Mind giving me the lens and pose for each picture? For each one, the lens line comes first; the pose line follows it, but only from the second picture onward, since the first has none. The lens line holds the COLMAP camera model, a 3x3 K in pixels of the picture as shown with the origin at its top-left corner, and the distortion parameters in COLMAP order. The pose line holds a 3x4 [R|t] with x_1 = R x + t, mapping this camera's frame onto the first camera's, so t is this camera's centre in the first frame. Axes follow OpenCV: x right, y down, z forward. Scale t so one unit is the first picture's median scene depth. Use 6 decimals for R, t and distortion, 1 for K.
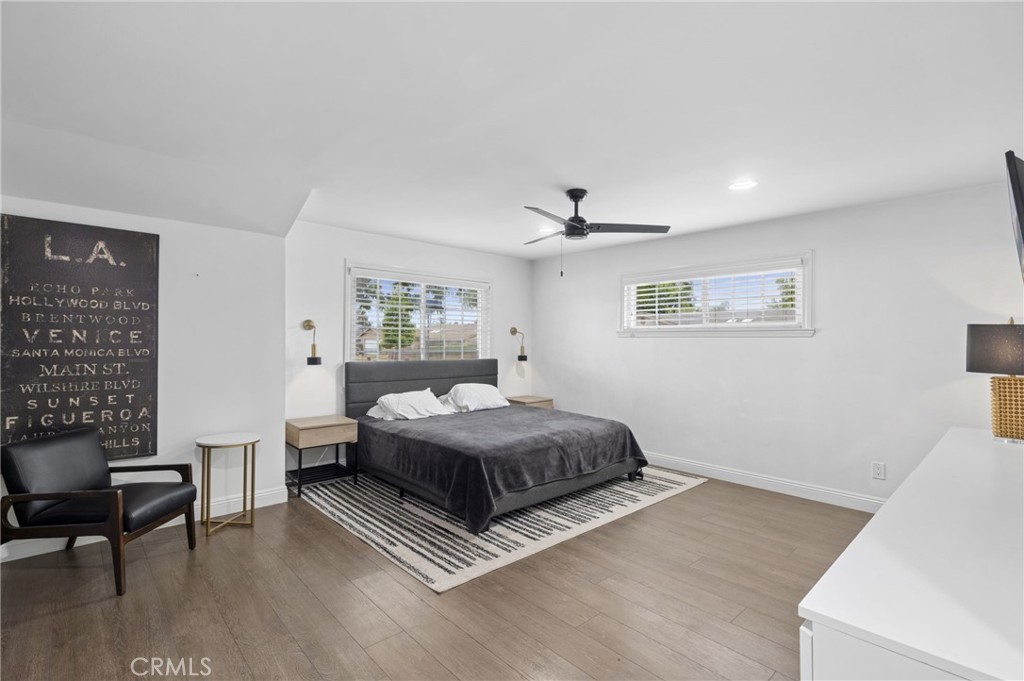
lens RADIAL K [[474.0, 0, 514.5], [0, 474.0, 340.3], [0, 0, 1]] dist [0.003927, -0.002141]
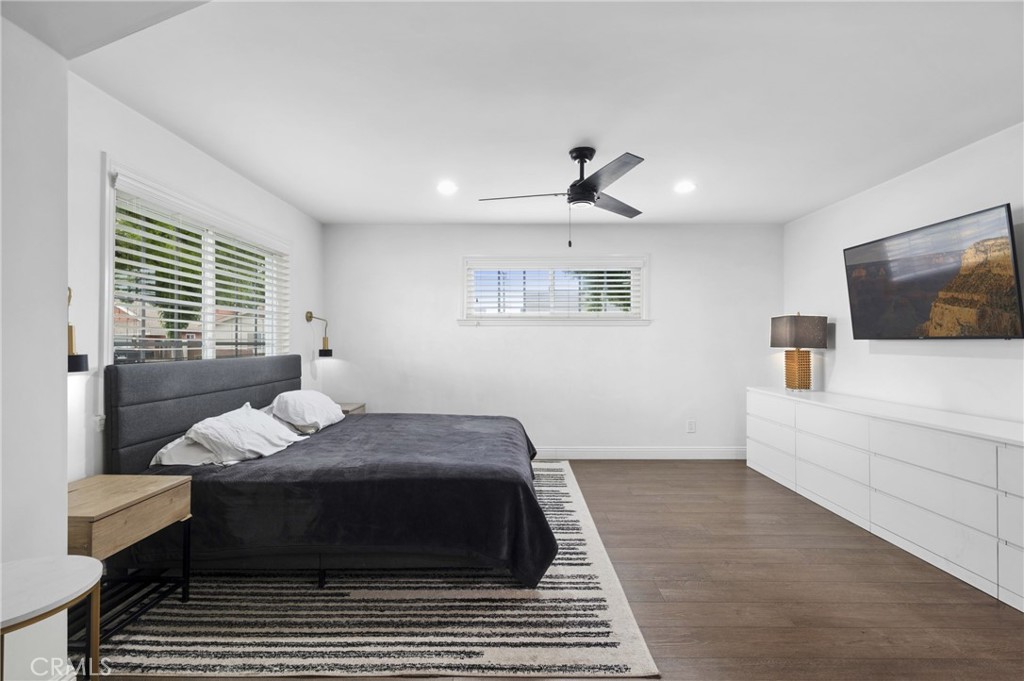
lens RADIAL K [[474.0, 0, 511.3], [0, 474.0, 340.0], [0, 0, 1]] dist [0.003927, -0.002141]
pose [[0.681740, -0.005594, 0.731573, -0.604269], [0.003530, 0.999984, 0.004356, 0.027420], [-0.731586, -0.000387, 0.681749, 0.508067]]
